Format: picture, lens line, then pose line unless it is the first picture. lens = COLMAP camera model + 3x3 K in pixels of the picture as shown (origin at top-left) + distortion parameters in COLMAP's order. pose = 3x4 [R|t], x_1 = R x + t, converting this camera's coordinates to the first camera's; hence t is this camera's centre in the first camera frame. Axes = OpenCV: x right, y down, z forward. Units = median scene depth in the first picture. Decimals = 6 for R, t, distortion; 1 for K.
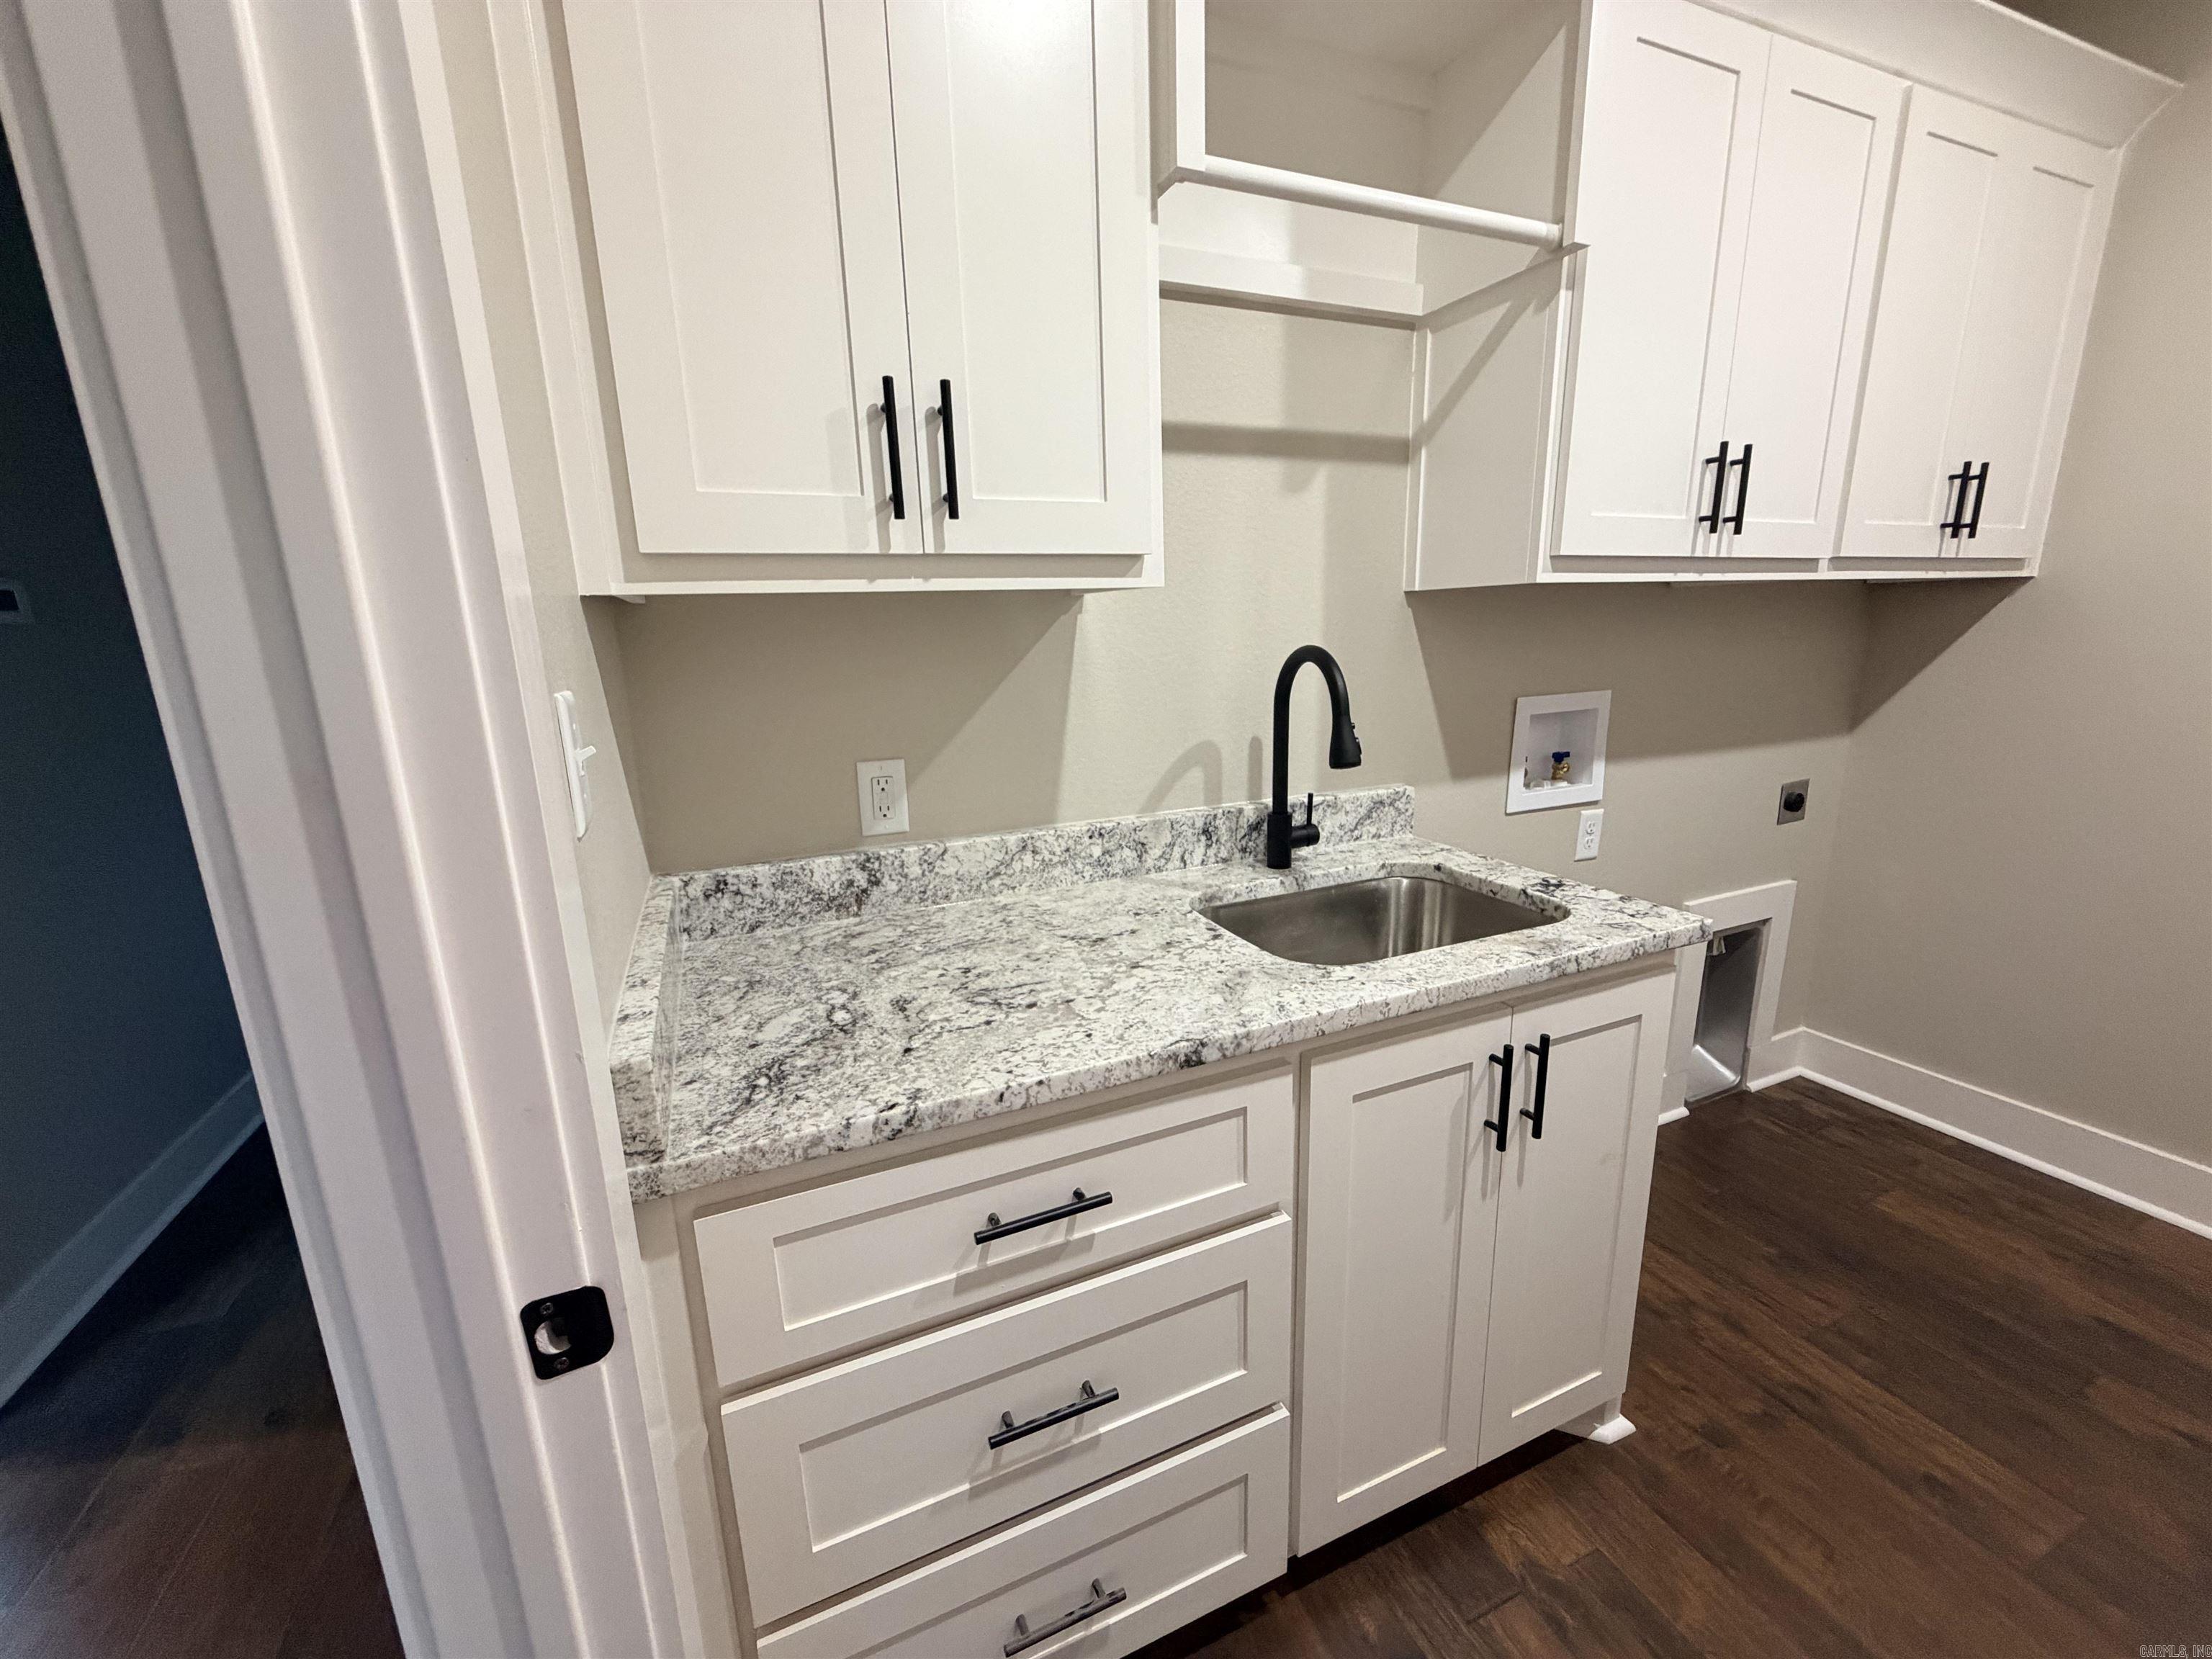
lens RADIAL K [[938.2, 0, 1143.1], [0, 938.2, 829.4], [0, 0, 1]] dist [0.020921, -0.006637]
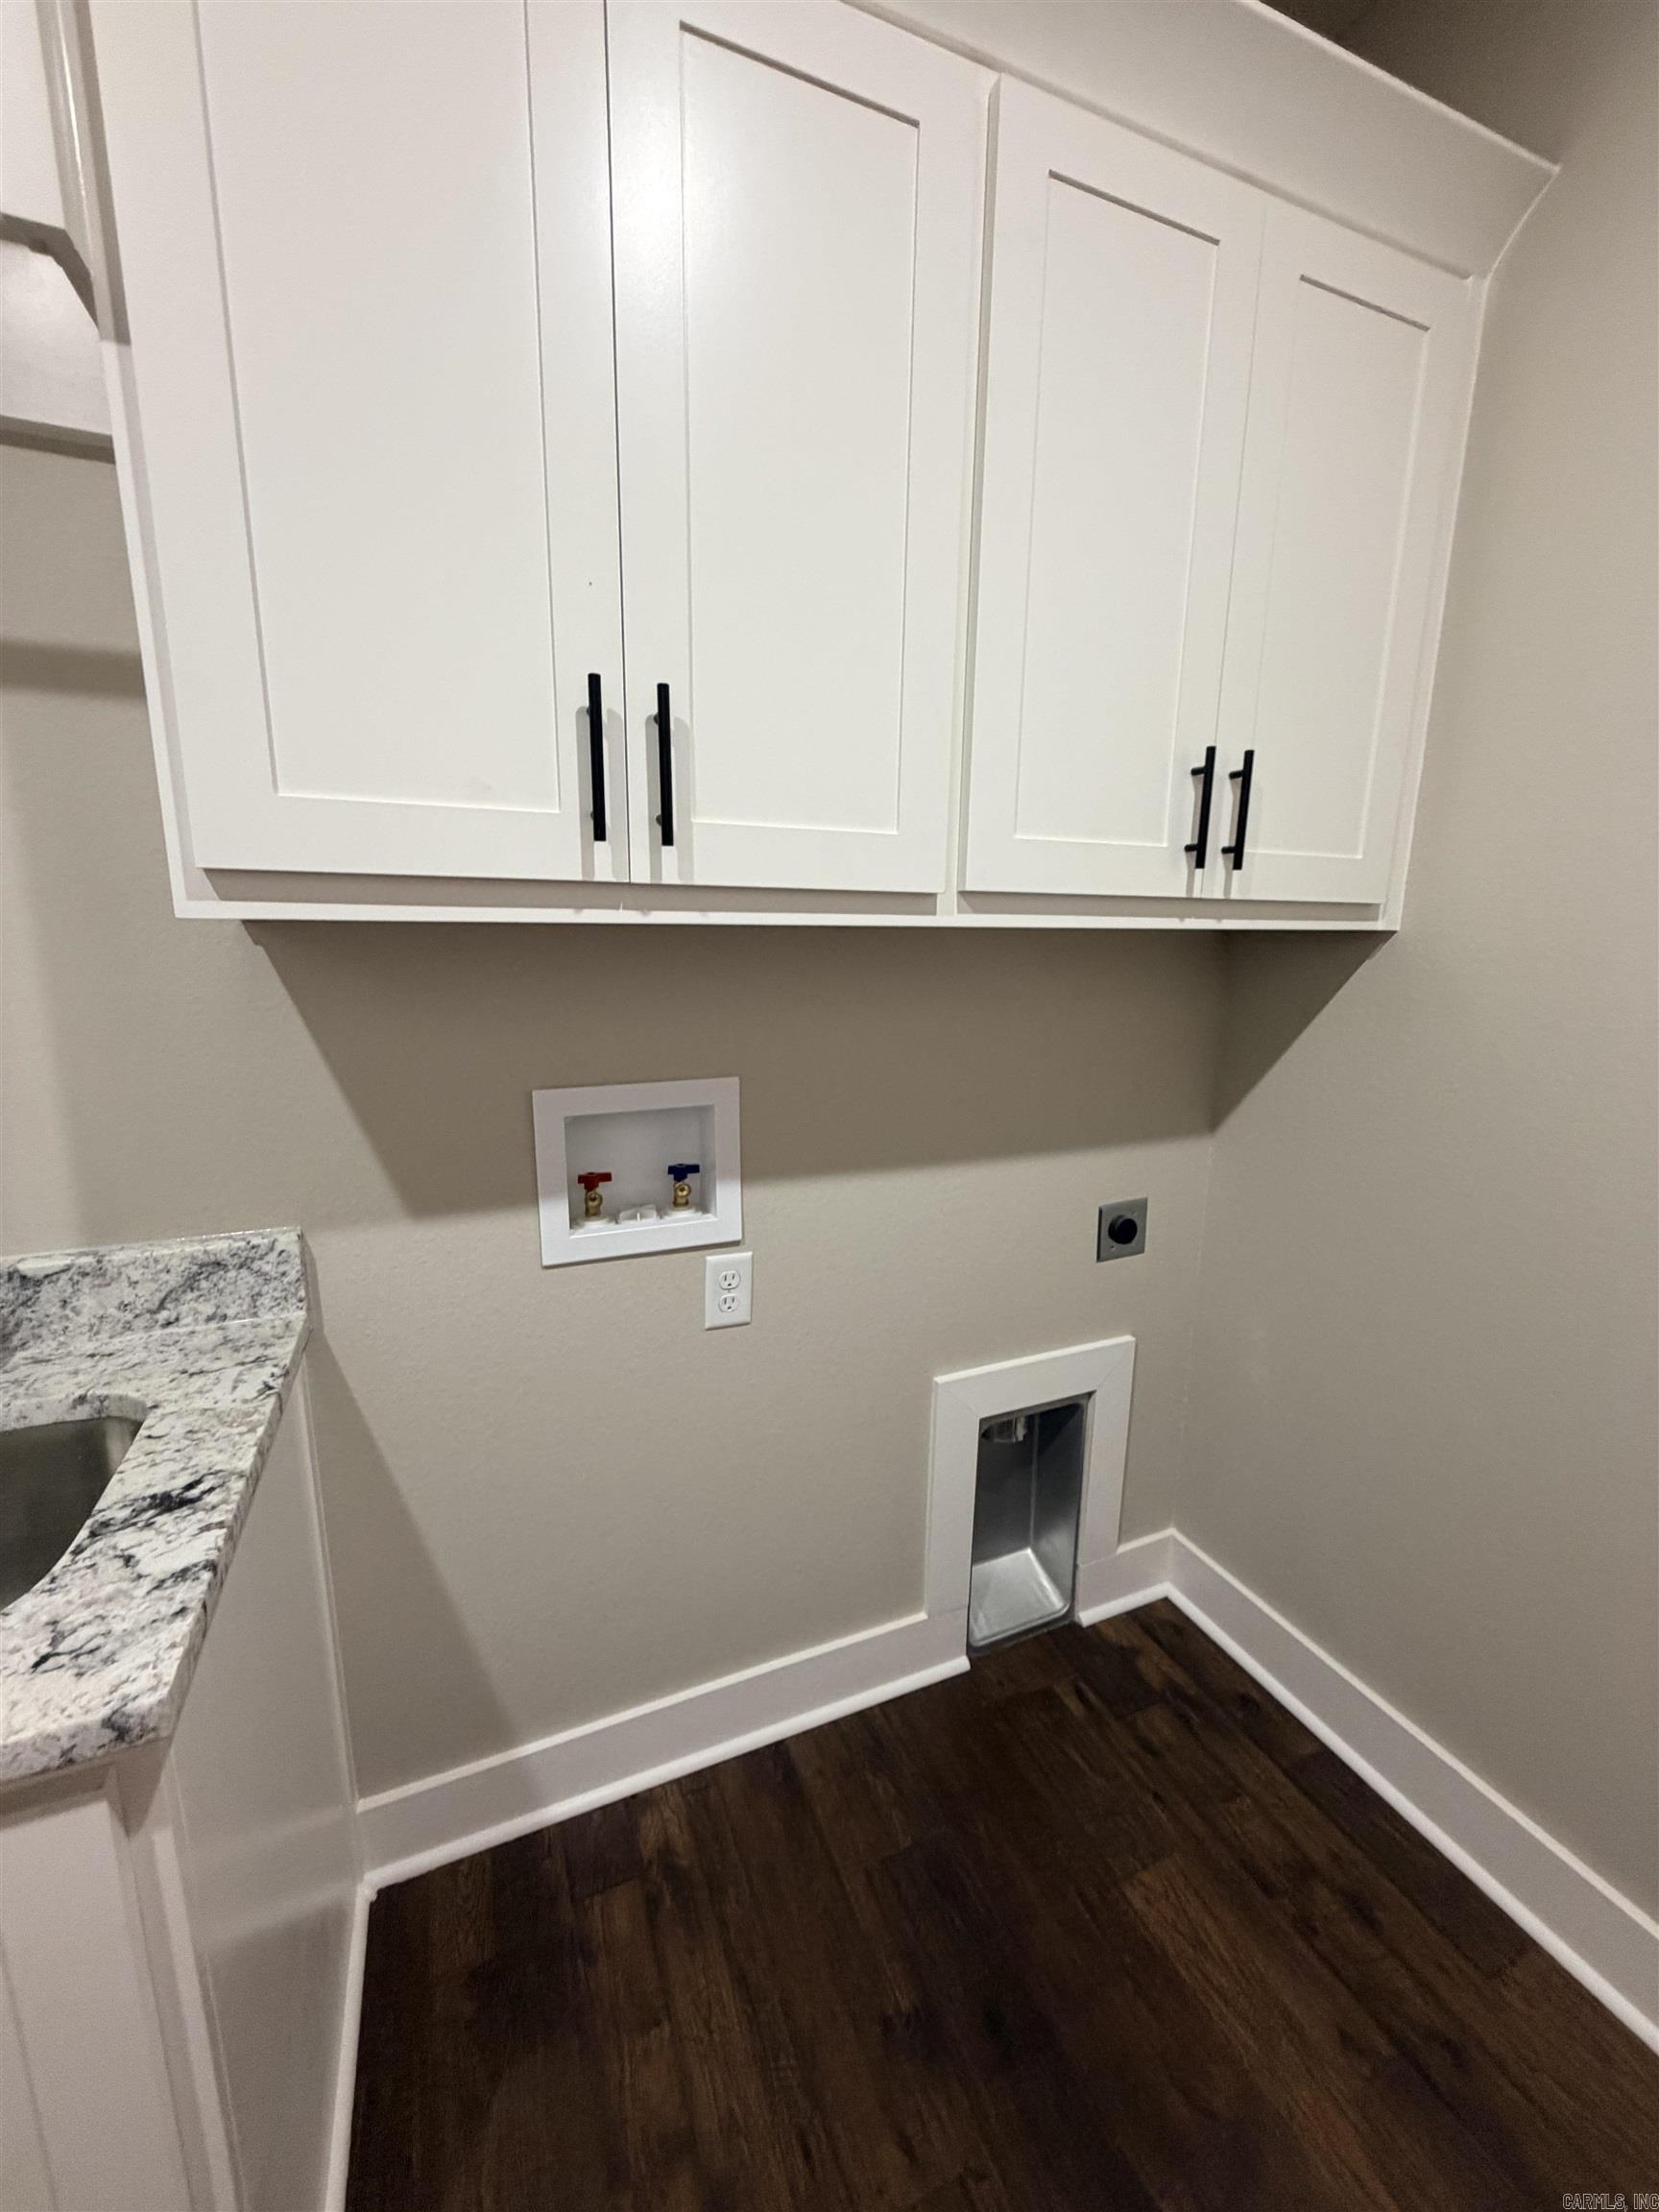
lens RADIAL K [[941.9, 0, 829.5], [0, 941.9, 1106.0], [0, 0, 1]] dist [0.024378, -0.011164]
pose [[0.999248, 0.038321, -0.005907, 0.565135], [-0.038488, 0.998762, -0.031513, -0.109866], [0.004693, 0.031716, 0.999486, 0.344797]]
